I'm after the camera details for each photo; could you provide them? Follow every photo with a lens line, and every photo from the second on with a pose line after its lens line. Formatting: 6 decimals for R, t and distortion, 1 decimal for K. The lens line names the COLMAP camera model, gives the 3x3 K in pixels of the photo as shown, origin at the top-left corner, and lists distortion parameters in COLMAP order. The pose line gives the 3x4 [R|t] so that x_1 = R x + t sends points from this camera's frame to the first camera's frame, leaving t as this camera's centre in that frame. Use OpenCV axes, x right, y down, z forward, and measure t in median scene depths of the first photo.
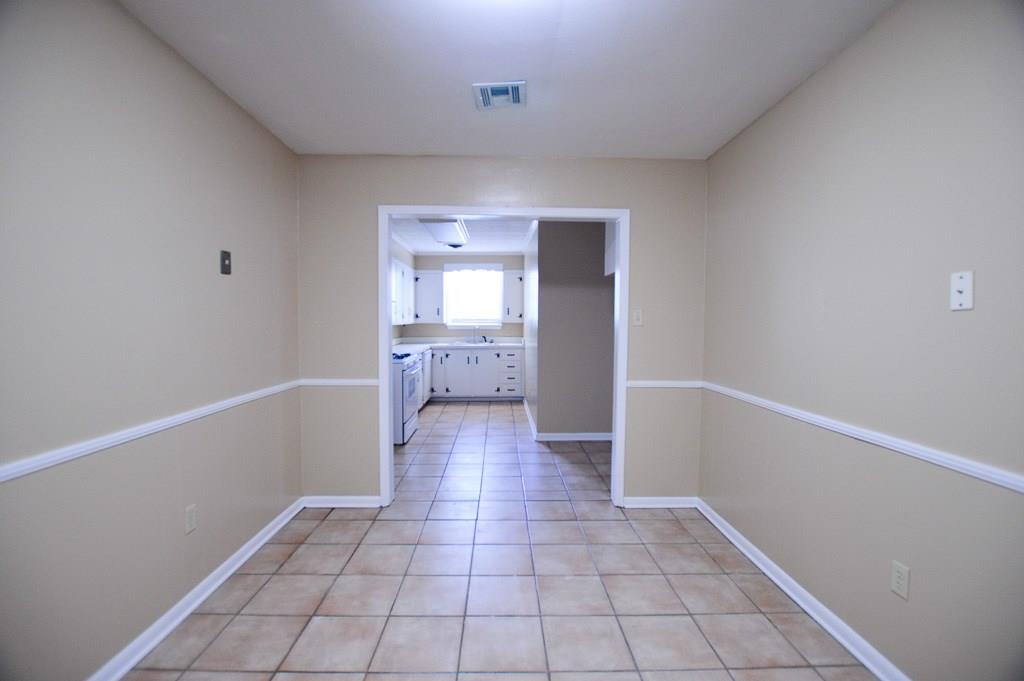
lens RADIAL K [[457.9, 0, 510.4], [0, 457.9, 339.6], [0, 0, 1]] dist [-0.028419, 0.000611]
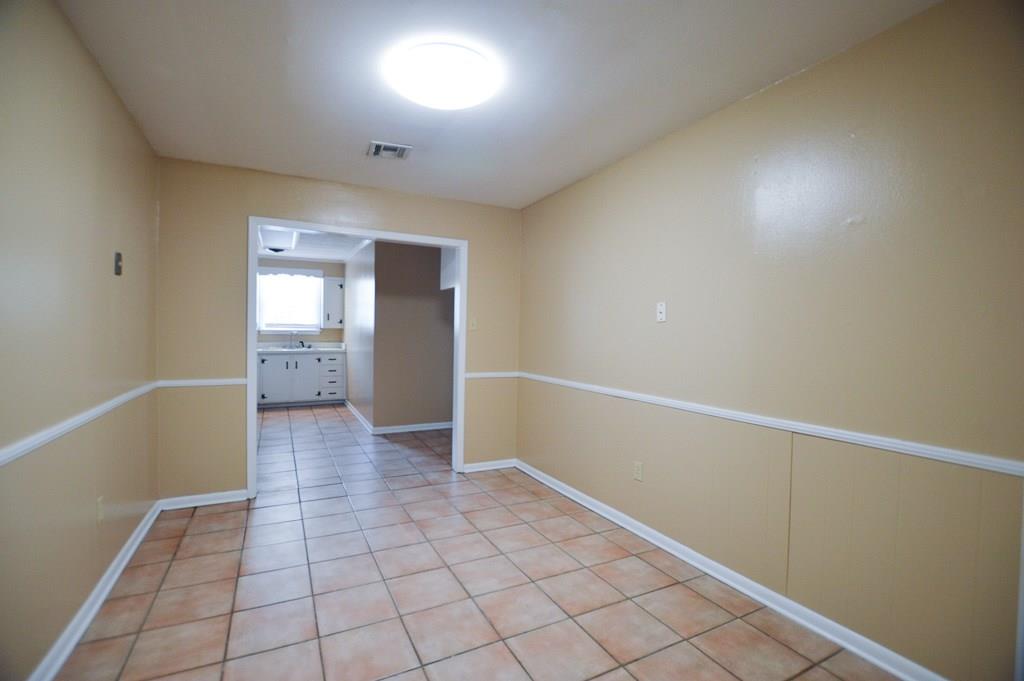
lens RADIAL K [[457.9, 0, 510.4], [0, 457.9, 339.6], [0, 0, 1]] dist [-0.028419, 0.000611]
pose [[0.899261, 0.001075, 0.437412, -0.194798], [0.006235, 0.999864, -0.015274, 0.015921], [-0.437369, 0.016463, 0.899131, -0.217042]]
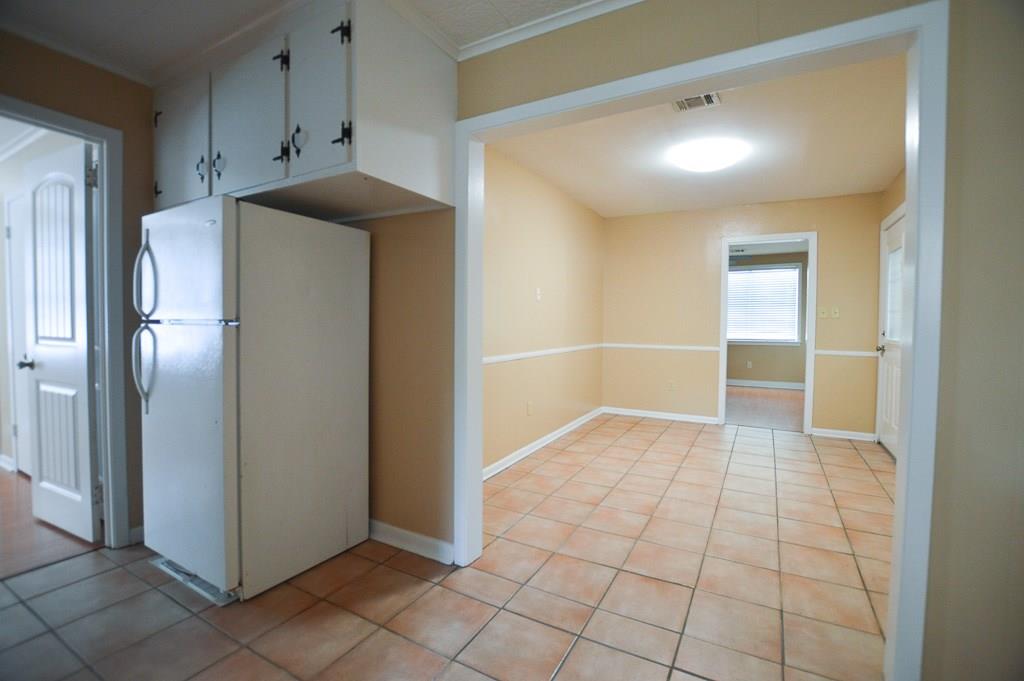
lens RADIAL K [[457.9, 0, 510.4], [0, 457.9, 339.6], [0, 0, 1]] dist [-0.028419, 0.000611]
pose [[-0.861398, -0.030186, 0.507032, -0.154745], [0.008826, 0.997192, 0.074363, -0.016269], [-0.507853, 0.068531, -0.858713, 1.575824]]
